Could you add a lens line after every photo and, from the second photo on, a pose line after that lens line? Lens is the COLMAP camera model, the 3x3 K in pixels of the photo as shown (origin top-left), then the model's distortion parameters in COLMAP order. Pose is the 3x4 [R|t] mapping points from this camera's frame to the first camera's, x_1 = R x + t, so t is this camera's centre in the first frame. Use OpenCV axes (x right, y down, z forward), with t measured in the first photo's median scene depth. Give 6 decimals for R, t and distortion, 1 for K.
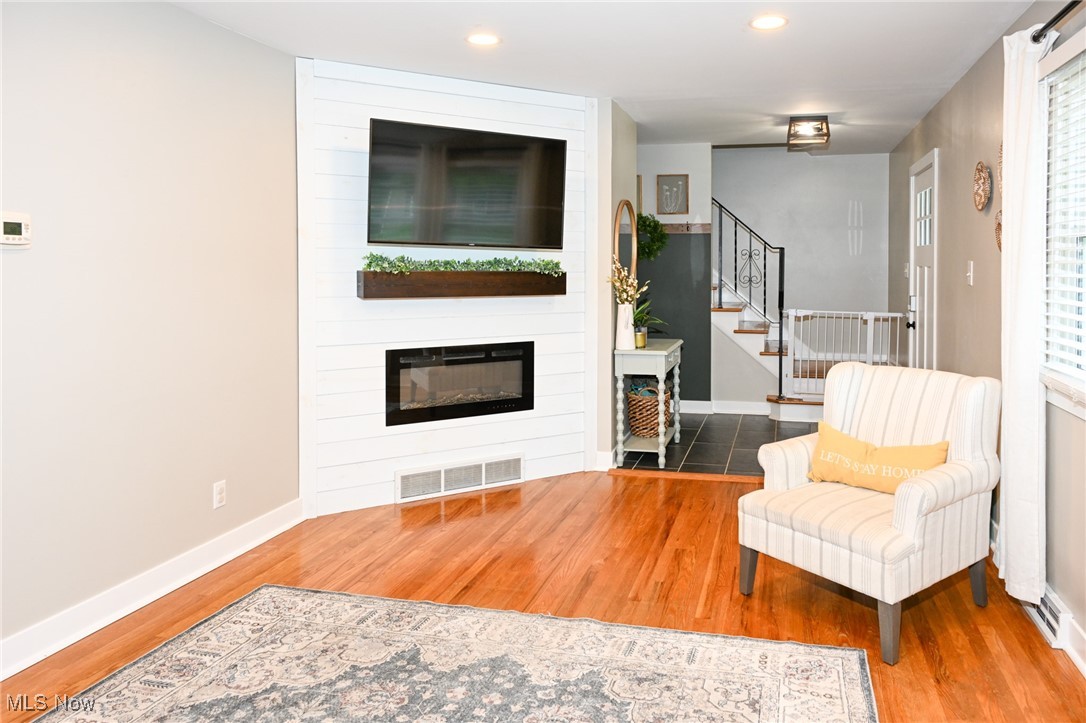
lens RADIAL K [[807.7, 0, 605.9], [0, 807.7, 270.0], [0, 0, 1]] dist [0.003112, -0.003743]
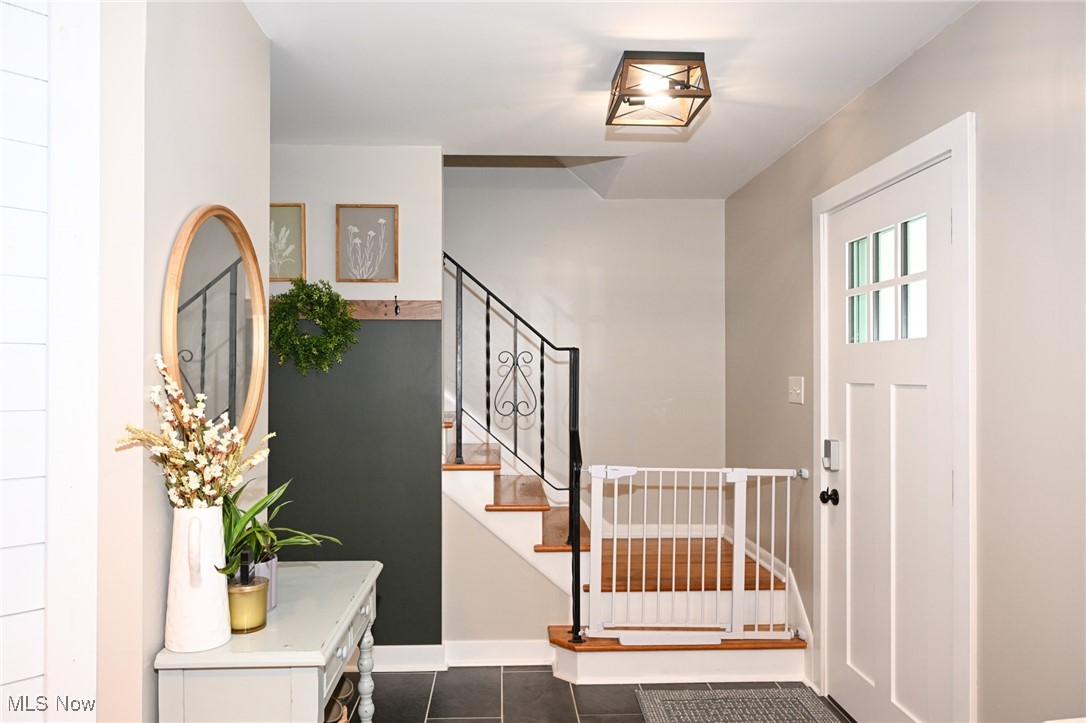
lens RADIAL K [[818.9, 0, 538.1], [0, 818.9, 365.2], [0, 0, 1]] dist [-0.000230, -0.000547]
pose [[0.965516, 0.001735, 0.260340, 0.071431], [0.003448, 0.999805, -0.019451, -0.007915], [-0.260323, 0.019678, 0.965321, 0.643148]]
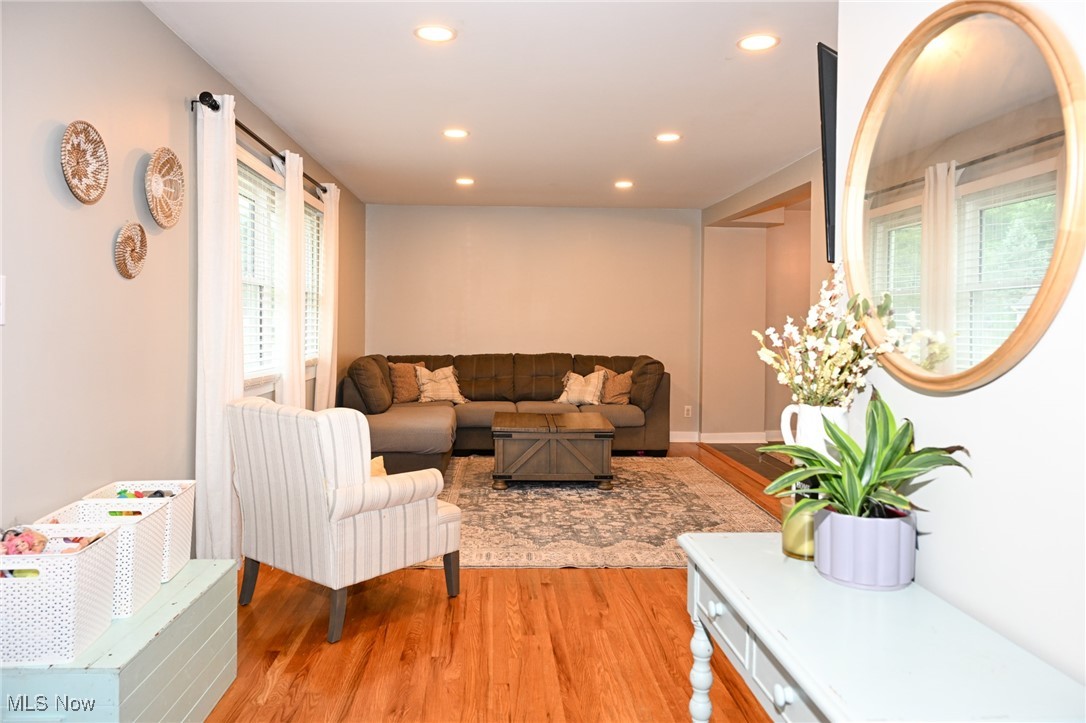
lens RADIAL K [[769.7, 0, 543.0], [0, 769.7, 361.5], [0, 0, 1]] dist [-0.002481, -0.006373]
pose [[-0.960345, 0.002332, -0.278803, 0.217544], [-0.012863, 0.998530, 0.052660, 0.011465], [0.278516, 0.054158, -0.958903, 1.263581]]
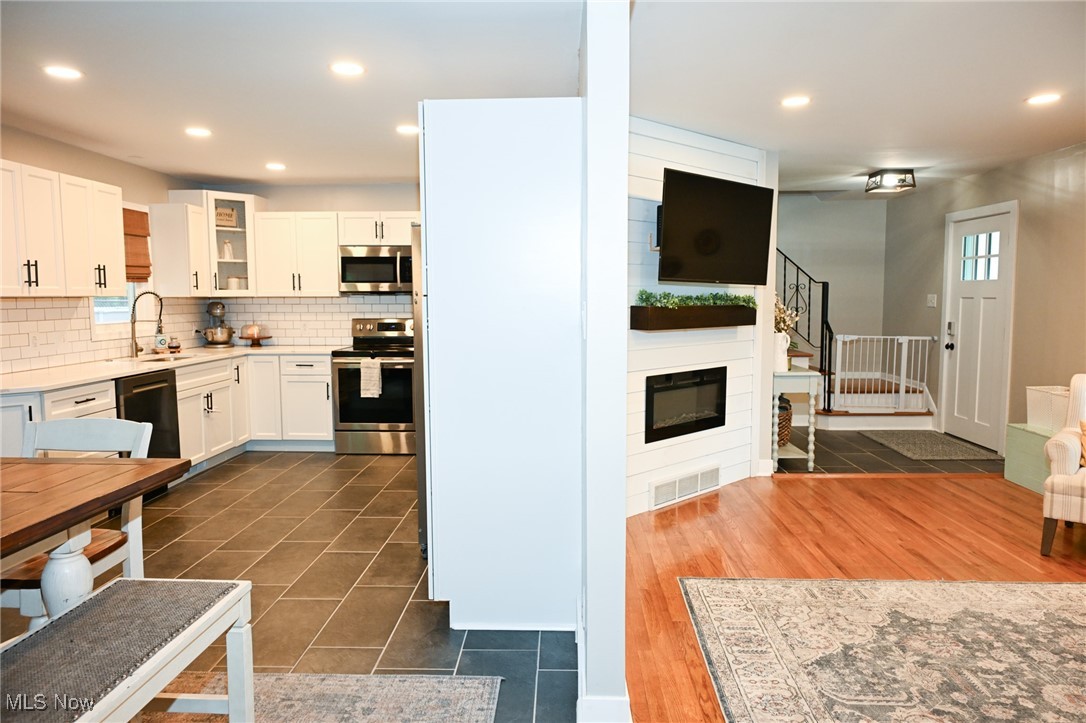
lens RADIAL K [[769.7, 0, 543.0], [0, 769.7, 361.5], [0, 0, 1]] dist [-0.002481, -0.006373]
pose [[0.982128, -0.022447, 0.186870, -0.516893], [0.007735, 0.996838, 0.079087, -0.005984], [-0.188054, -0.076228, 0.979196, -0.014540]]
